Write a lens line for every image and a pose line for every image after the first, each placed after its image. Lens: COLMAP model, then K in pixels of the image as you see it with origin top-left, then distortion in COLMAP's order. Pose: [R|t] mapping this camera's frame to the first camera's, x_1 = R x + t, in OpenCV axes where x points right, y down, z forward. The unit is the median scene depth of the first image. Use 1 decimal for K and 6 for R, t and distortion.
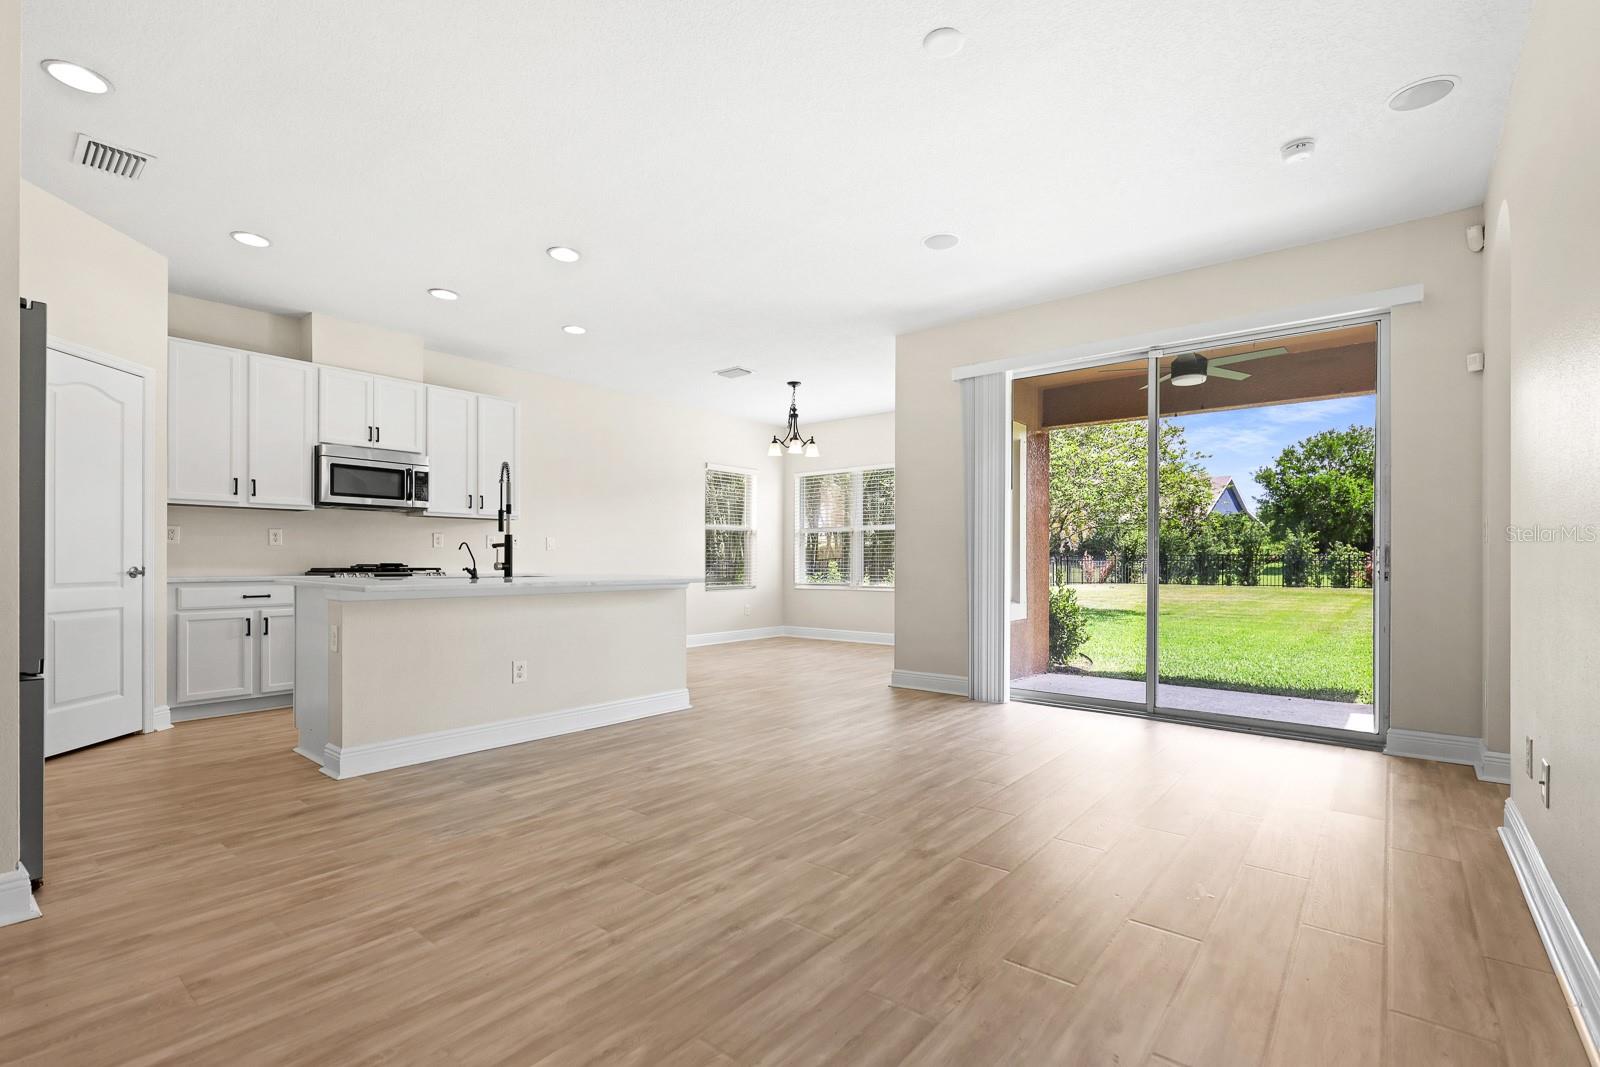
lens RADIAL K [[724.6, 0, 804.4], [0, 724.6, 559.3], [0, 0, 1]] dist [-0.002964, 0.000597]
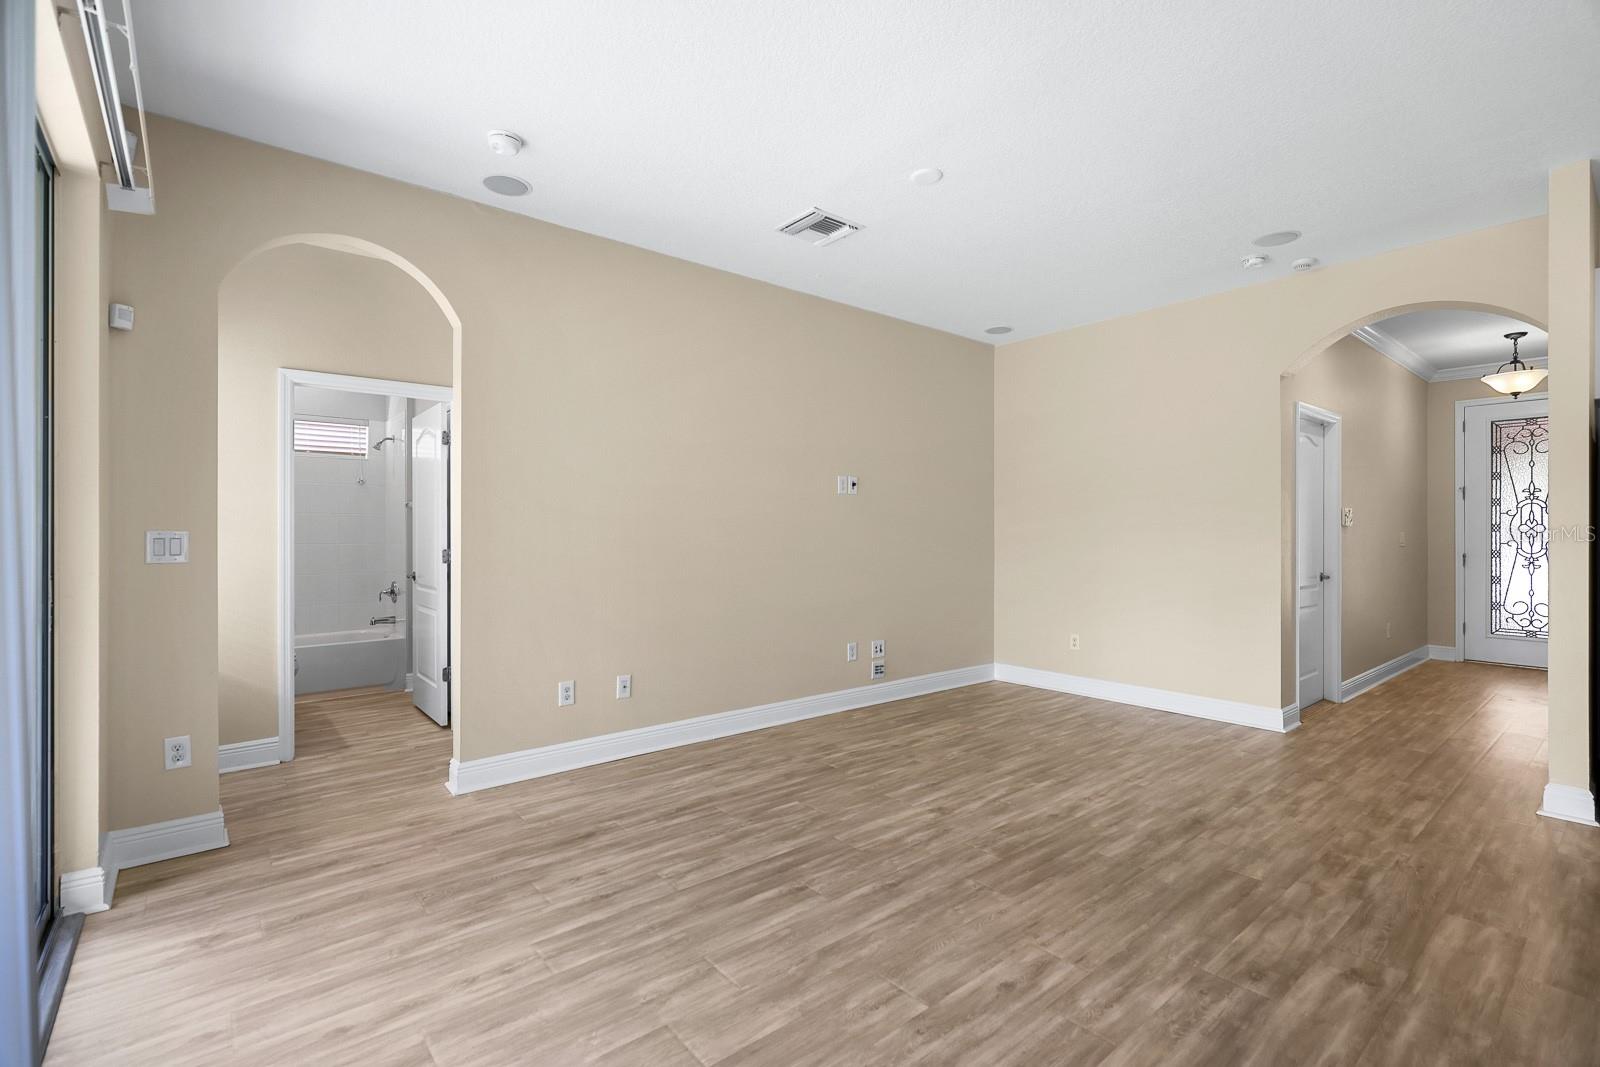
lens RADIAL K [[724.6, 0, 805.6], [0, 724.6, 531.0], [0, 0, 1]] dist [-0.002964, 0.000597]
pose [[-0.981741, -0.003547, 0.190190, 0.095151], [-0.003650, 0.999993, -0.000194, -0.053168], [-0.190188, -0.000885, -0.981747, 1.417421]]
